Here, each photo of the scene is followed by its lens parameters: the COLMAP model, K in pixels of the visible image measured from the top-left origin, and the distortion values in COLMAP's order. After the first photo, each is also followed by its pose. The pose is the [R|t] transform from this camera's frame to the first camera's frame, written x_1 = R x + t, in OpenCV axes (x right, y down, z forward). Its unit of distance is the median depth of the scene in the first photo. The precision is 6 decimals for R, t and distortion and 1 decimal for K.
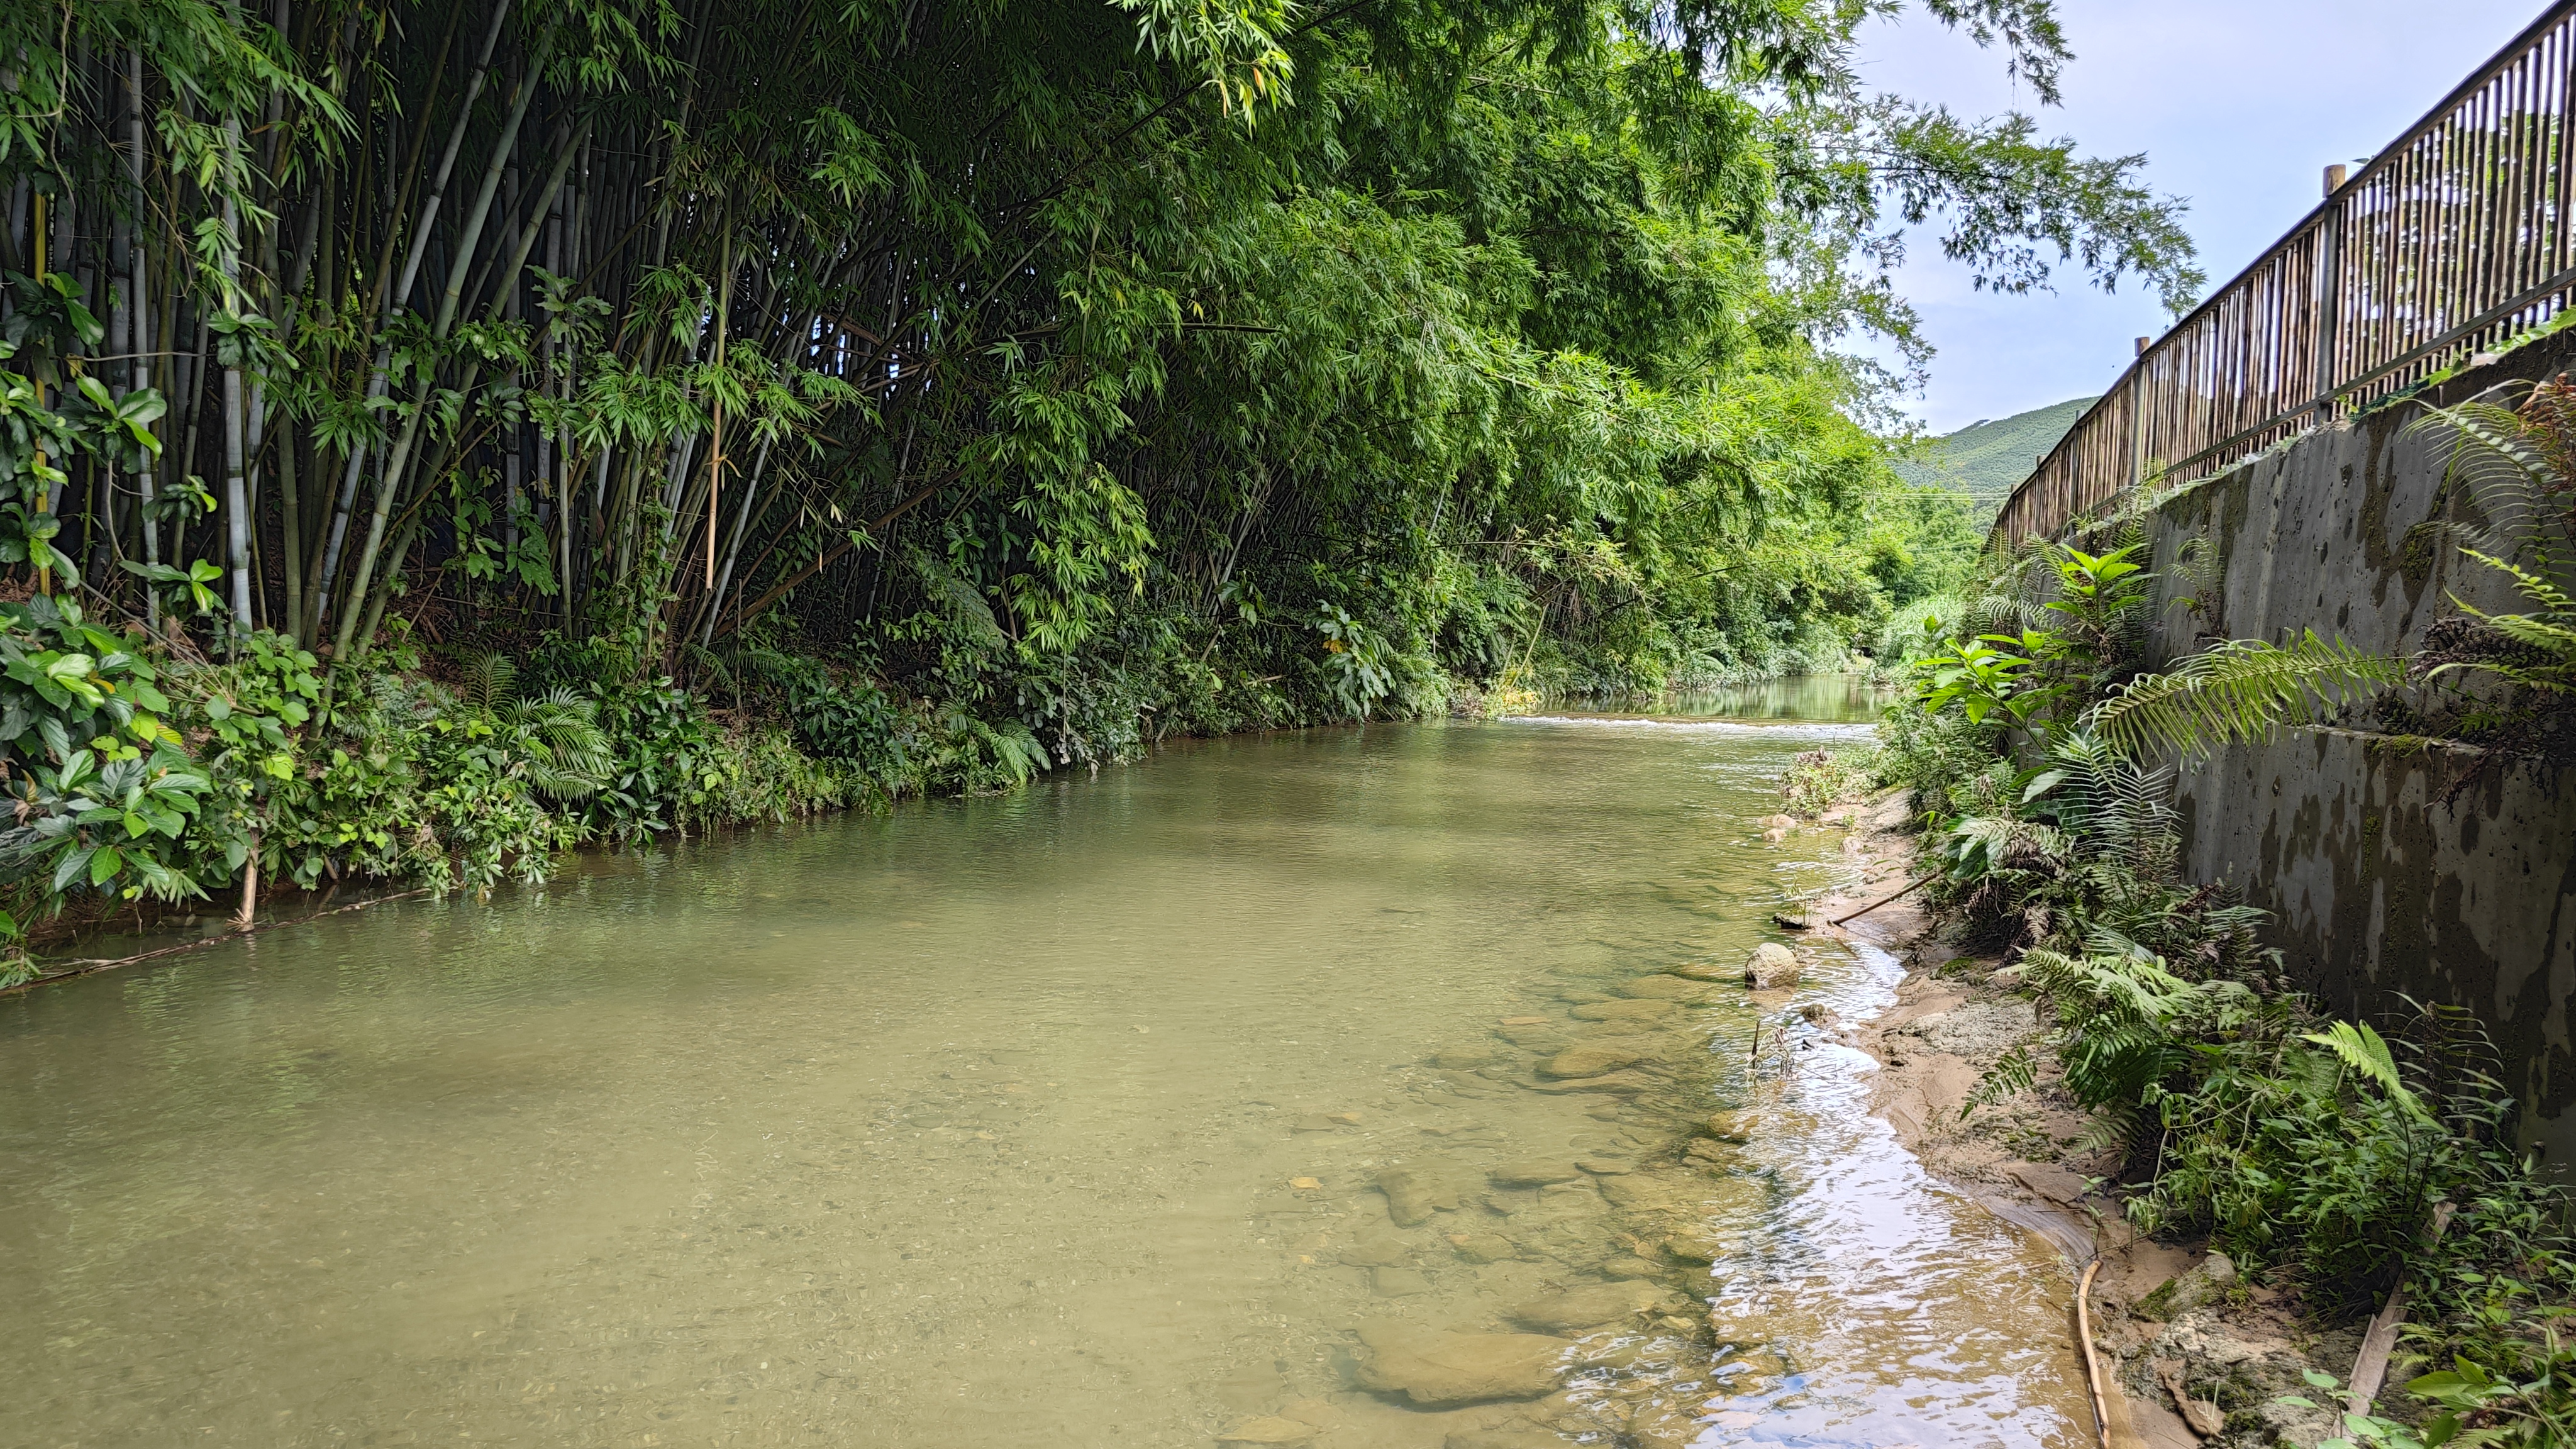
lens RADIAL K [[1753.2, 0, 1290.4], [0, 1753.2, 732.0], [0, 0, 1]] dist [0.026238, -0.000362]
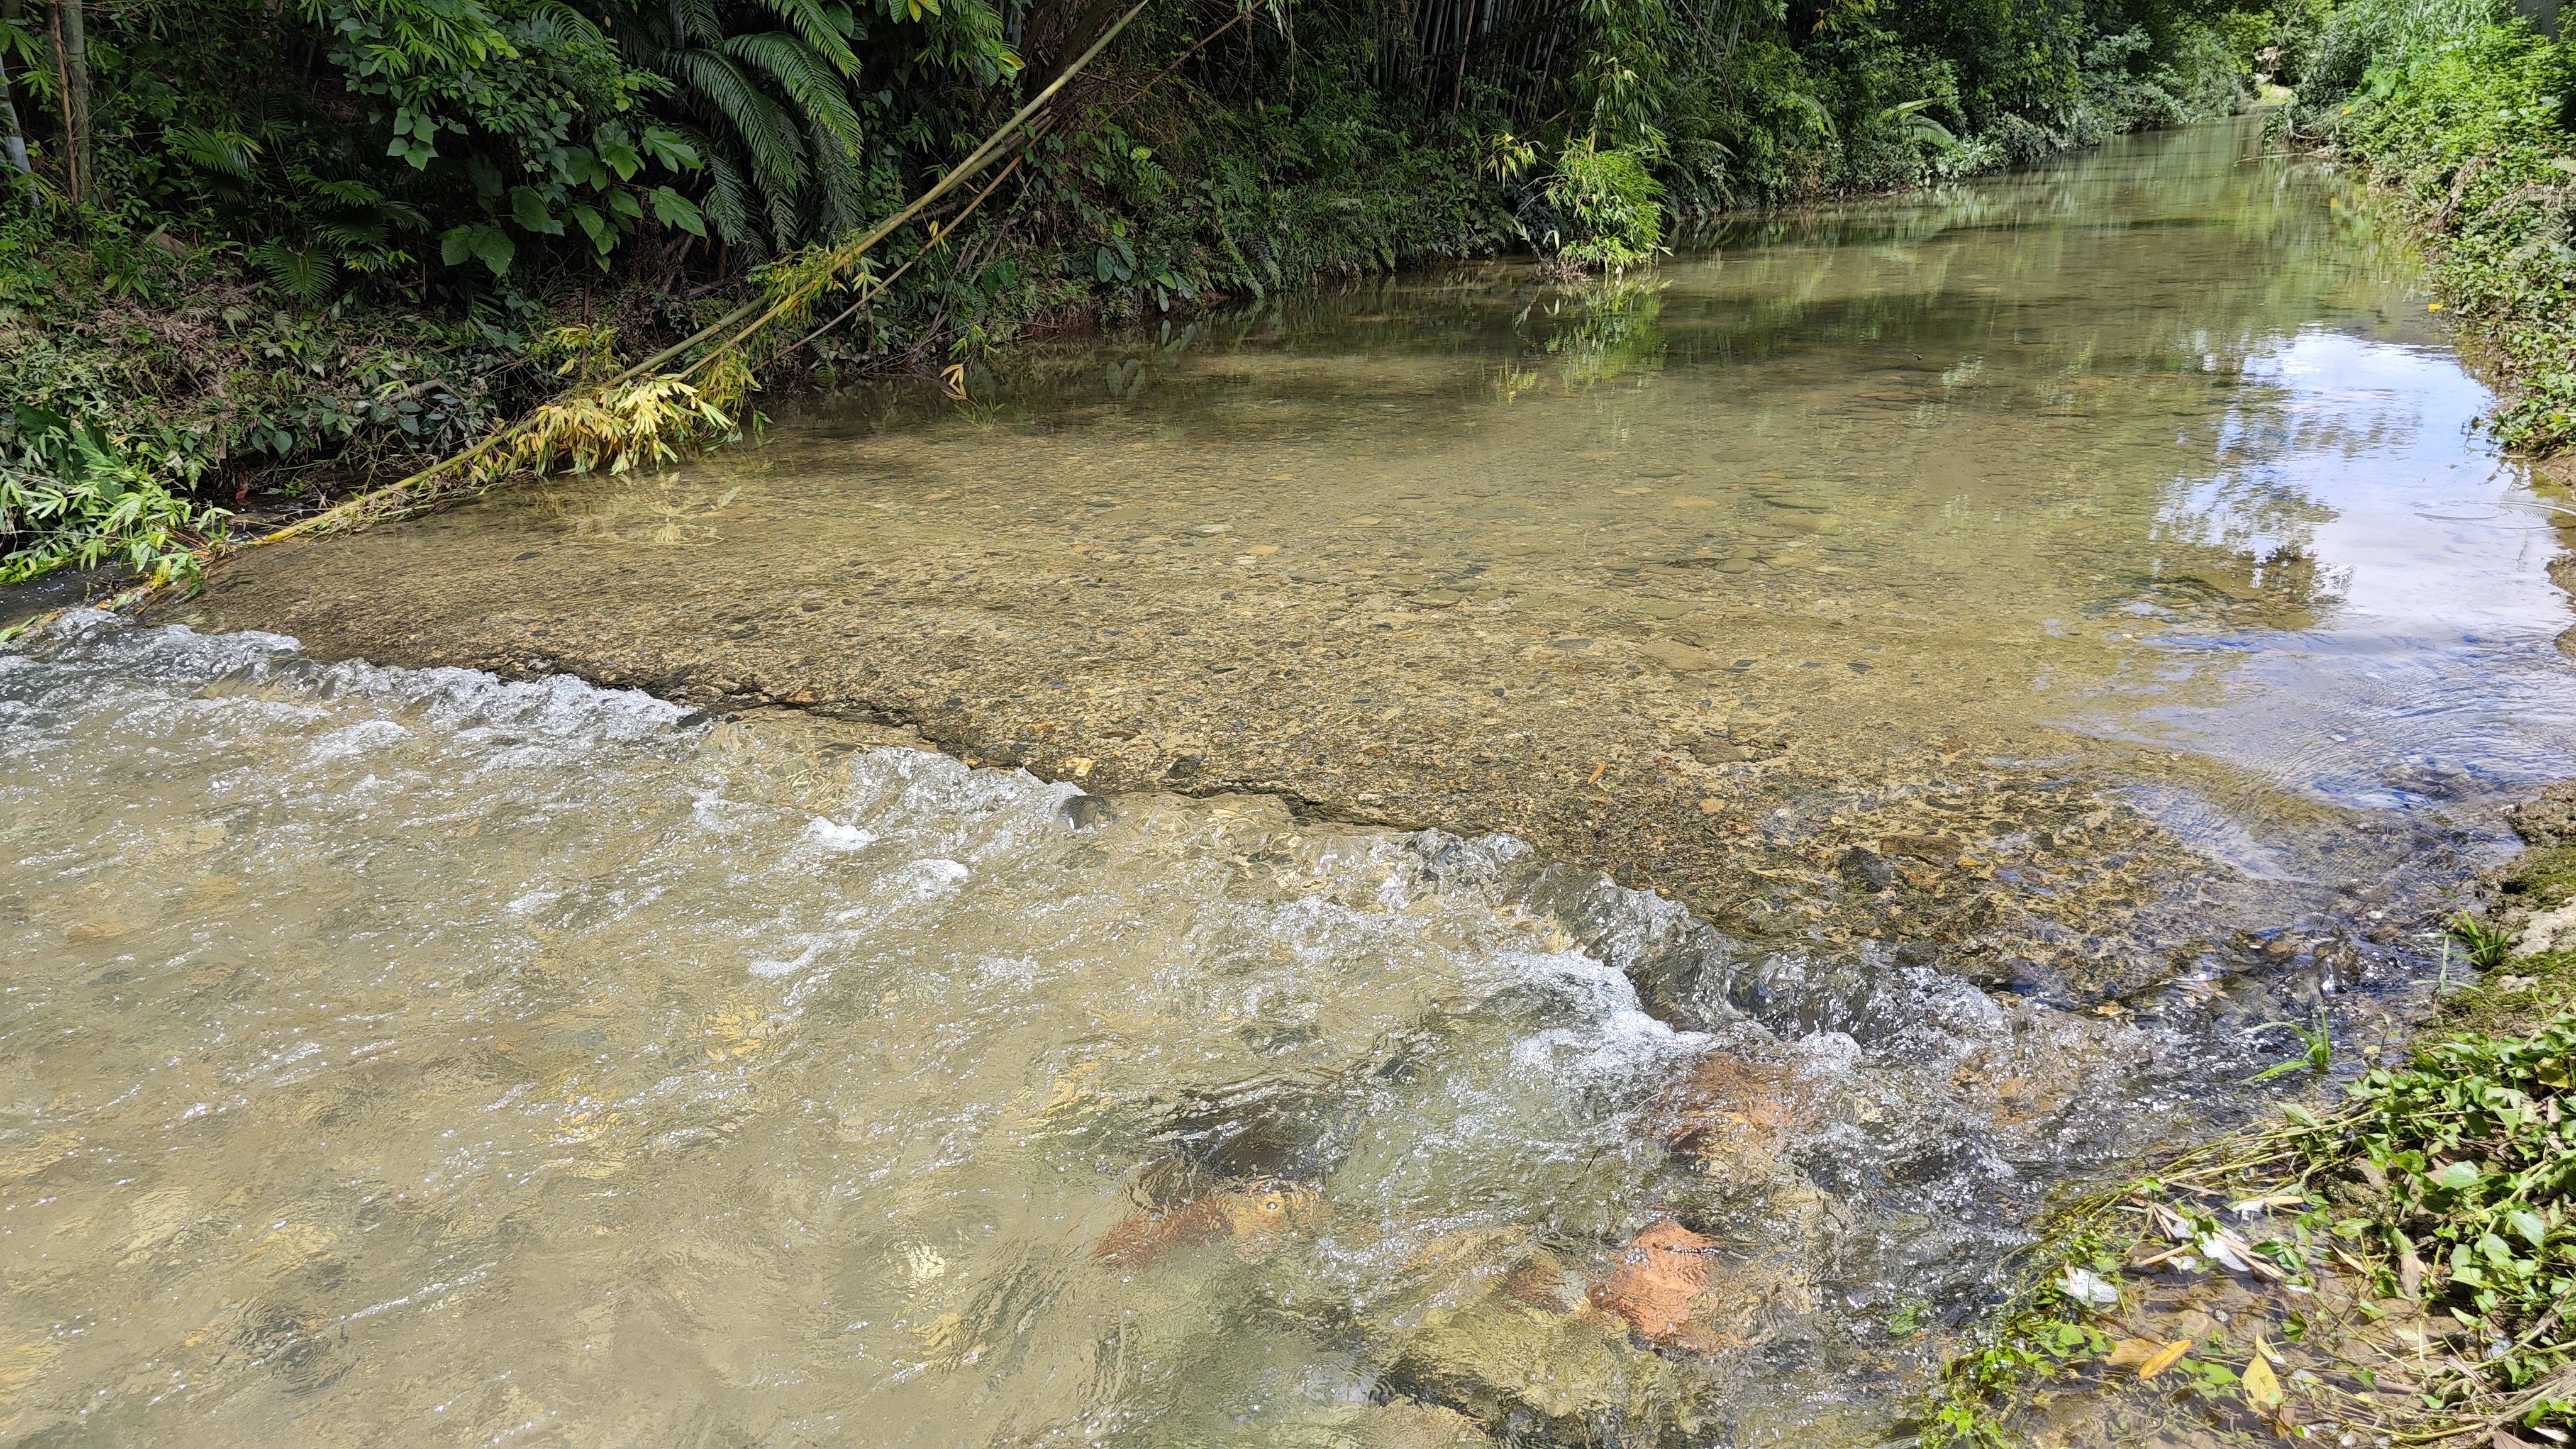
lens RADIAL K [[1753.2, 0, 1297.7], [0, 1753.2, 725.5], [0, 0, 1]] dist [0.026238, -0.000362]
pose [[0.983354, -0.019263, -0.180674, 0.116158], [0.067142, 0.962508, 0.262814, -0.016216], [0.168837, -0.270570, 0.947780, 0.353032]]
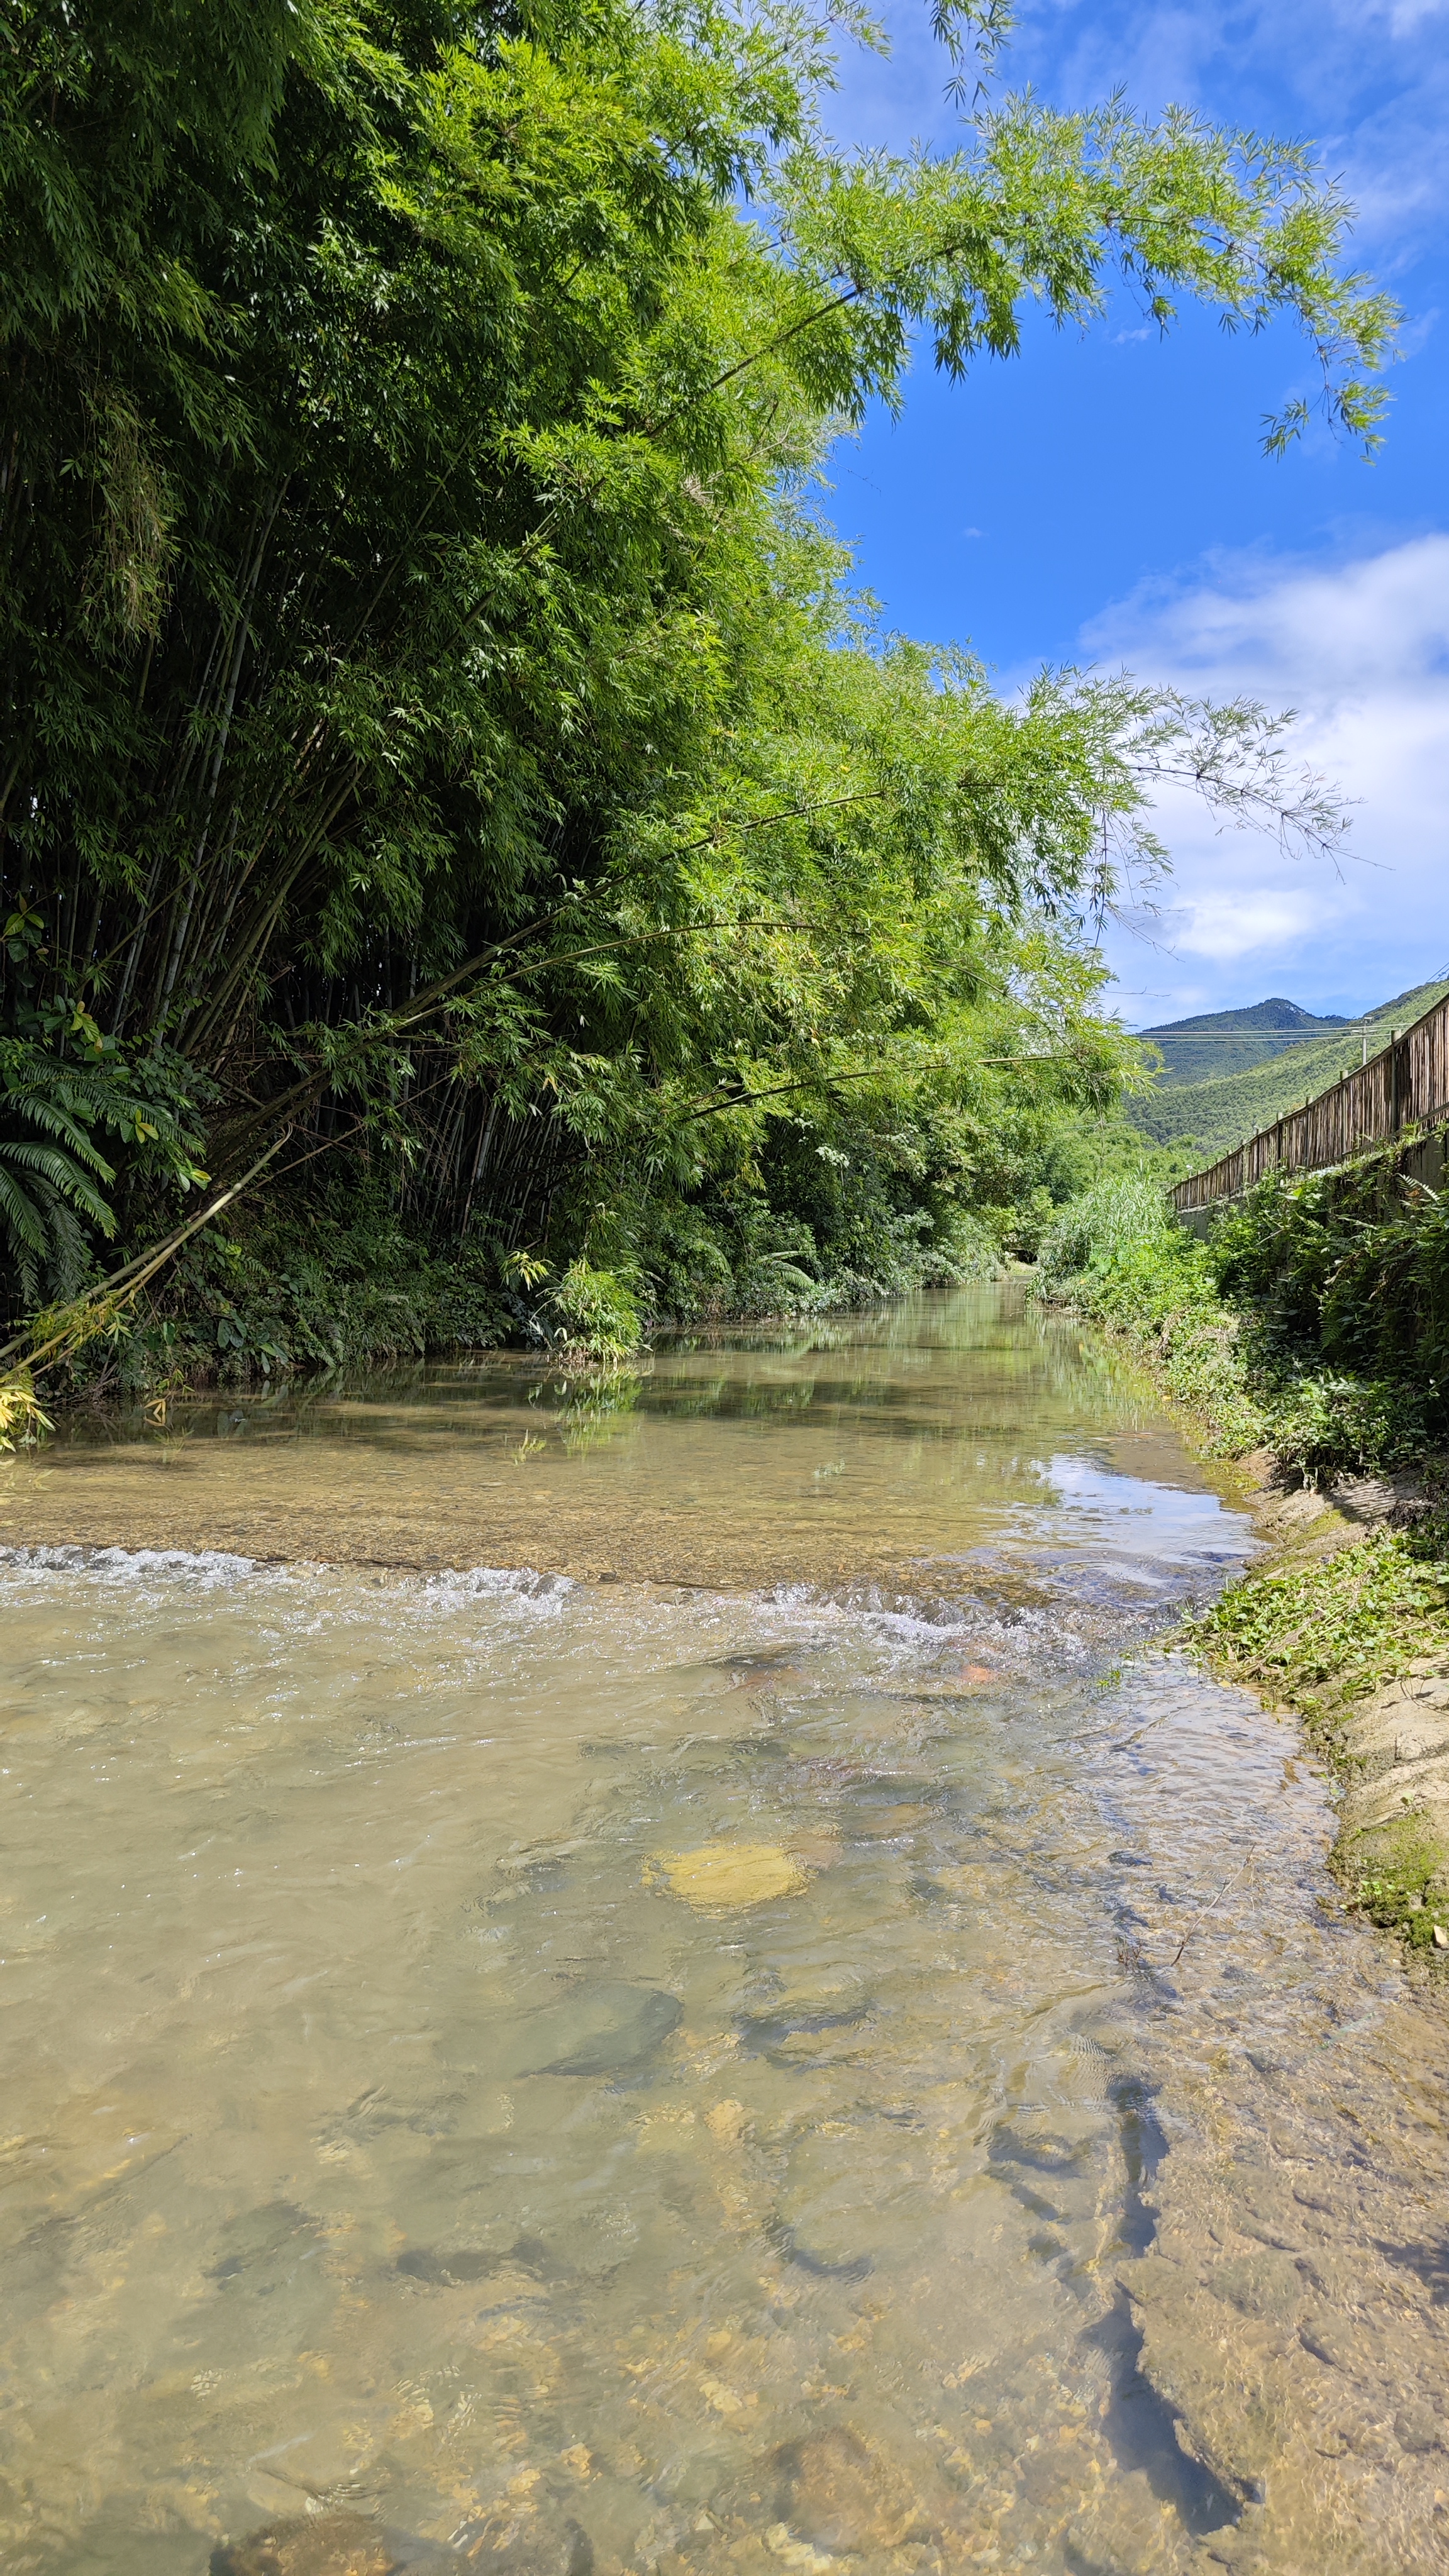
lens RADIAL K [[1753.2, 0, 718.6], [0, 1753.2, 1293.6], [0, 0, 1]] dist [0.026238, -0.000362]
pose [[0.988892, -0.016831, 0.147680, 0.093818], [0.020885, 0.999445, -0.025943, -0.013648], [-0.147162, 0.028739, 0.988695, 0.304565]]
